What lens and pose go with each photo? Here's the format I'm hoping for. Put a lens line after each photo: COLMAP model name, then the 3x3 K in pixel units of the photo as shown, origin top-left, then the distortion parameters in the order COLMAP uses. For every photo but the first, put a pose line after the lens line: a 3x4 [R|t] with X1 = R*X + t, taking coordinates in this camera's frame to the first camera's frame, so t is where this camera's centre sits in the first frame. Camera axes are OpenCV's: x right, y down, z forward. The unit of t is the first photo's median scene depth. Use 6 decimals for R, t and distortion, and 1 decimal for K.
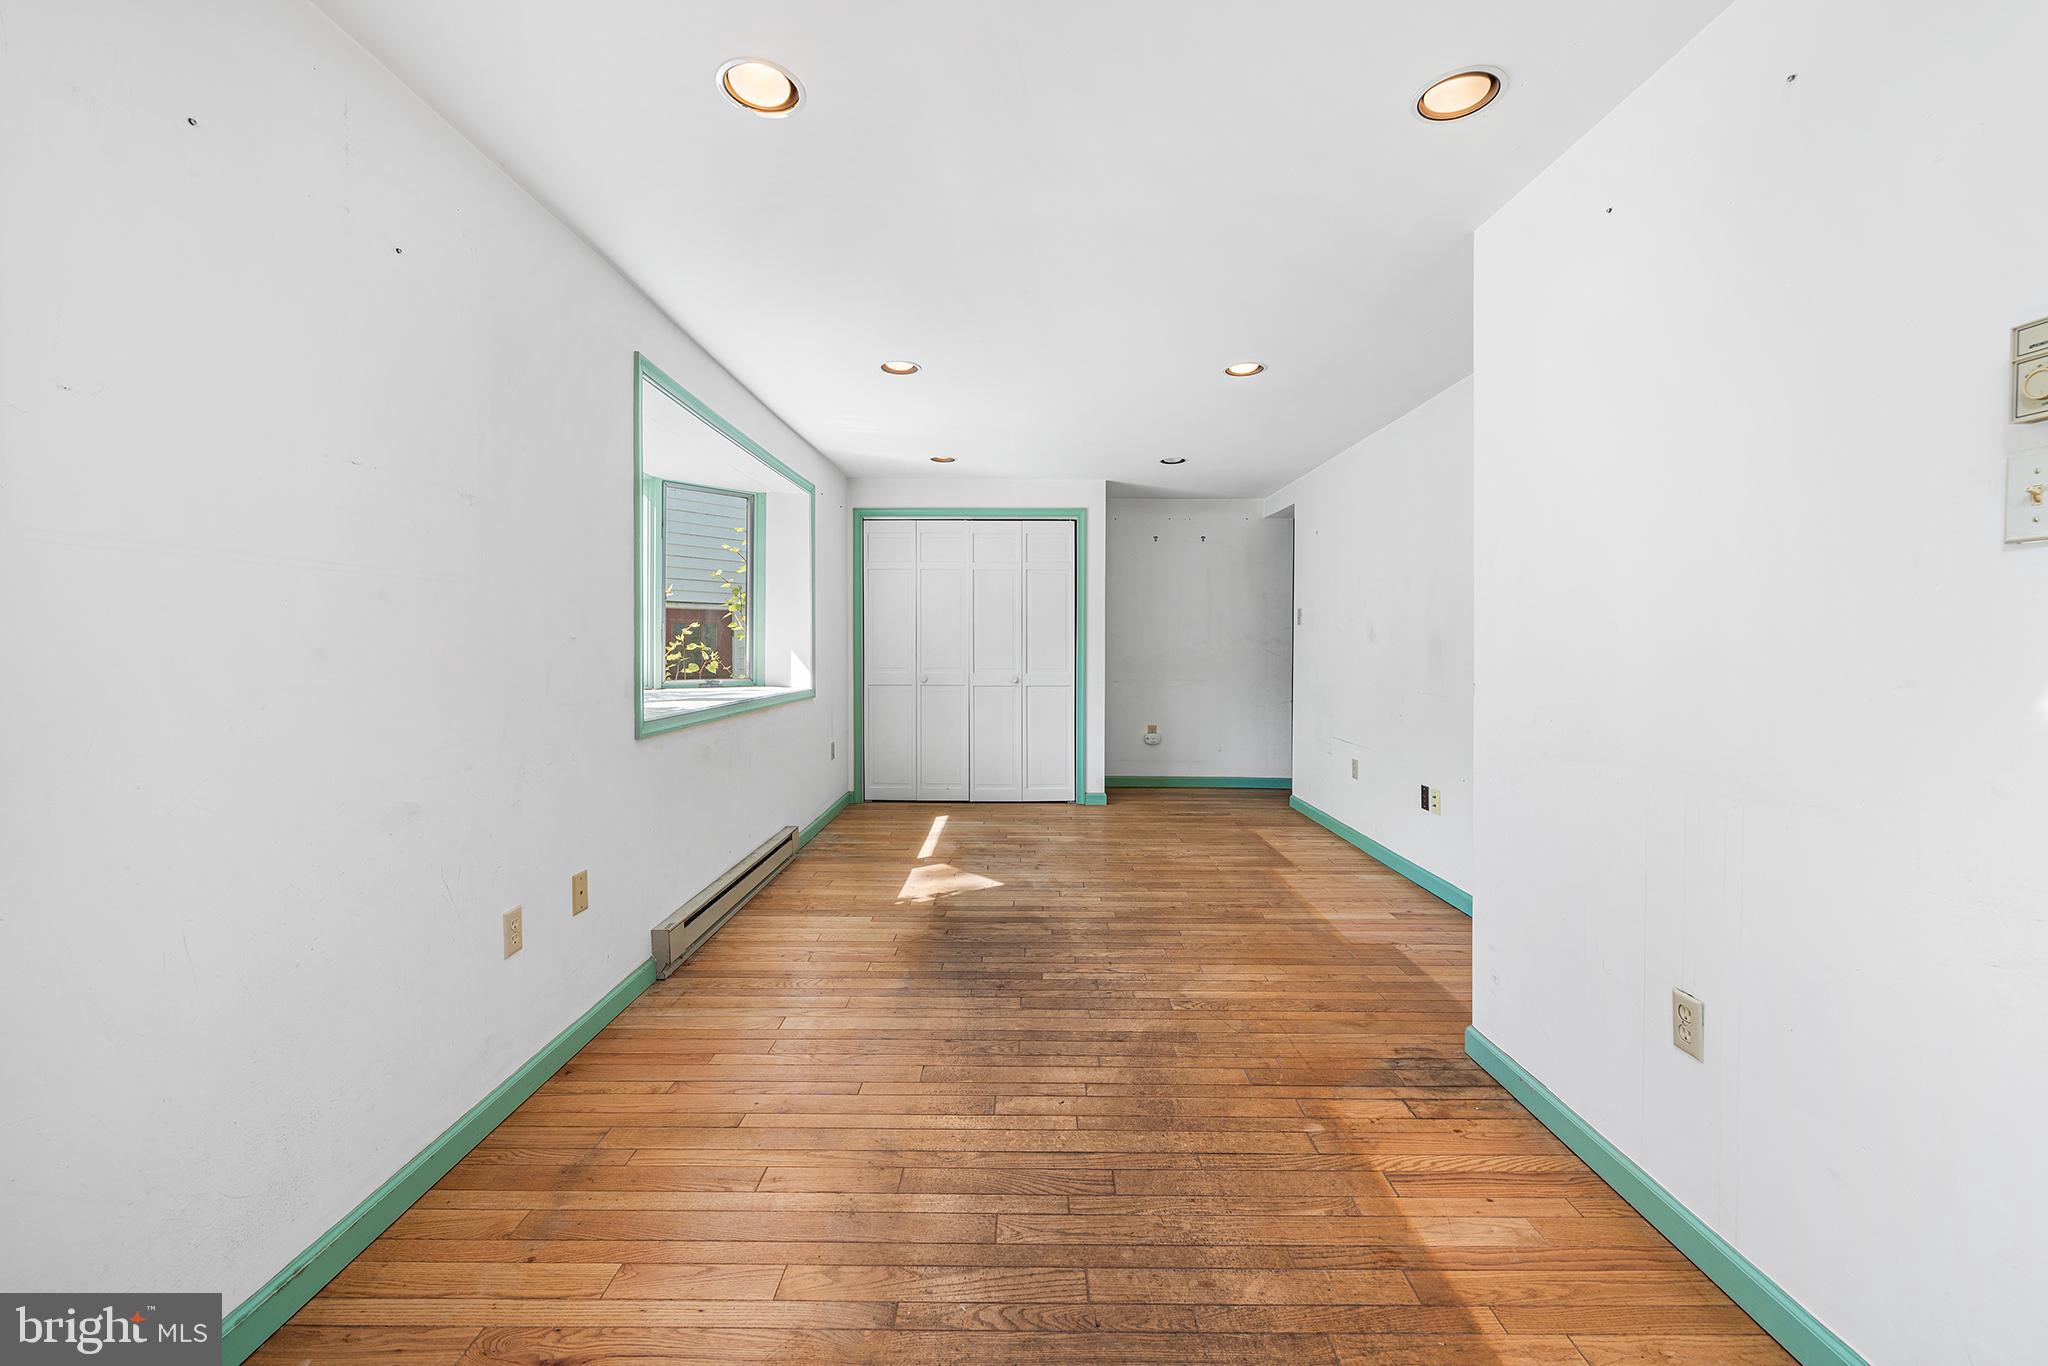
lens RADIAL K [[752.3, 0, 1025.7], [0, 752.3, 665.9], [0, 0, 1]] dist [-0.001351, -0.000004]
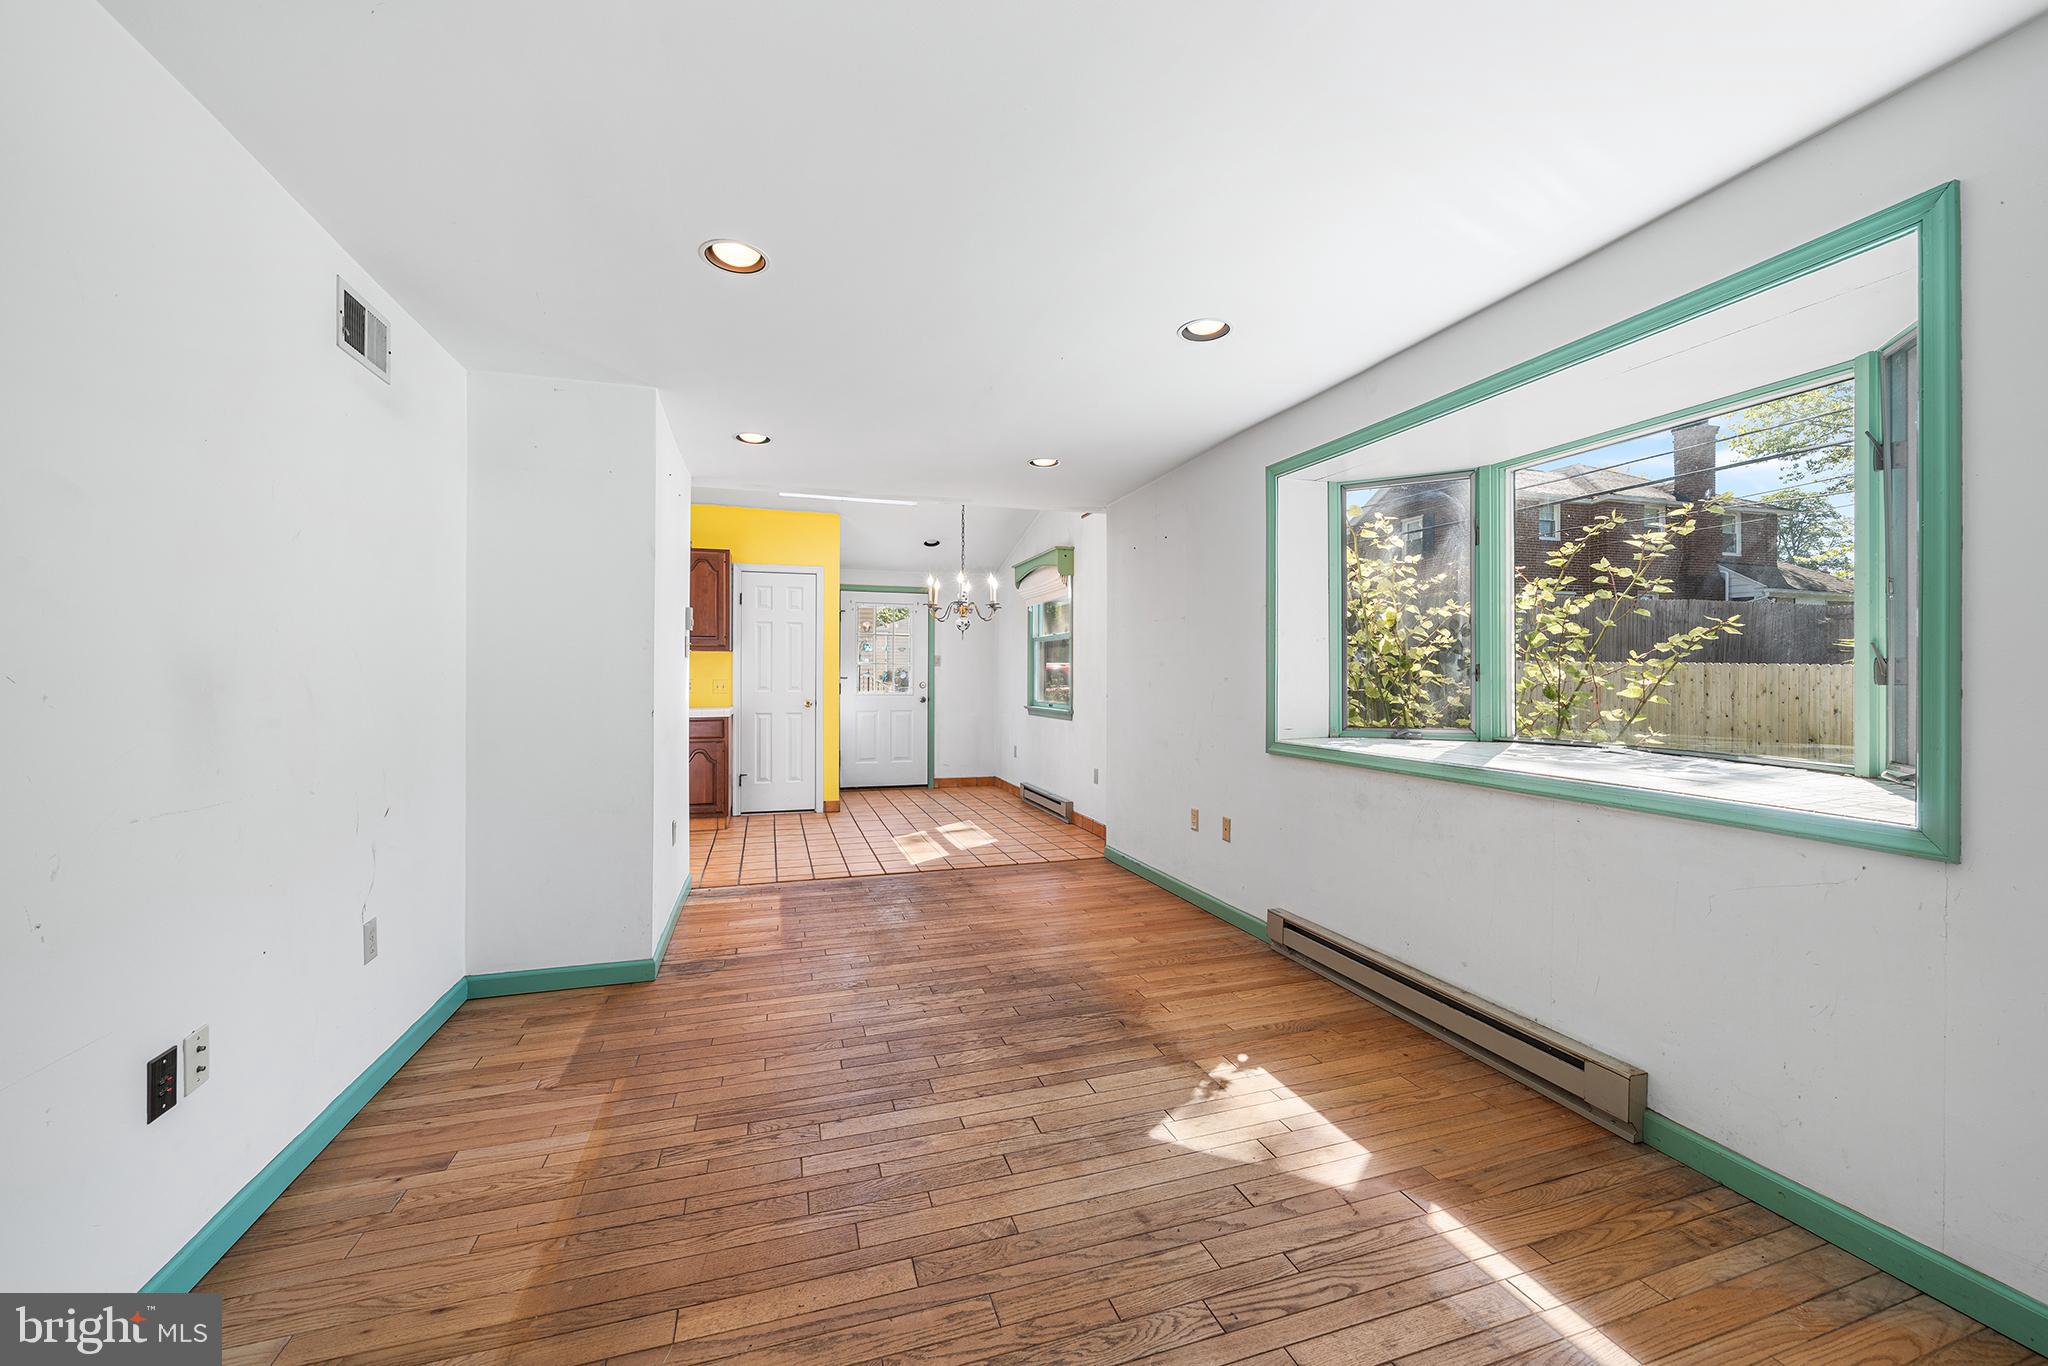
lens RADIAL K [[752.3, 0, 1016.2], [0, 752.3, 674.9], [0, 0, 1]] dist [-0.001351, -0.000004]
pose [[-0.950004, -0.000653, -0.312237, 0.331069], [-0.008769, 0.999659, 0.024587, -0.069554], [0.312114, 0.026096, -0.949686, 2.127420]]
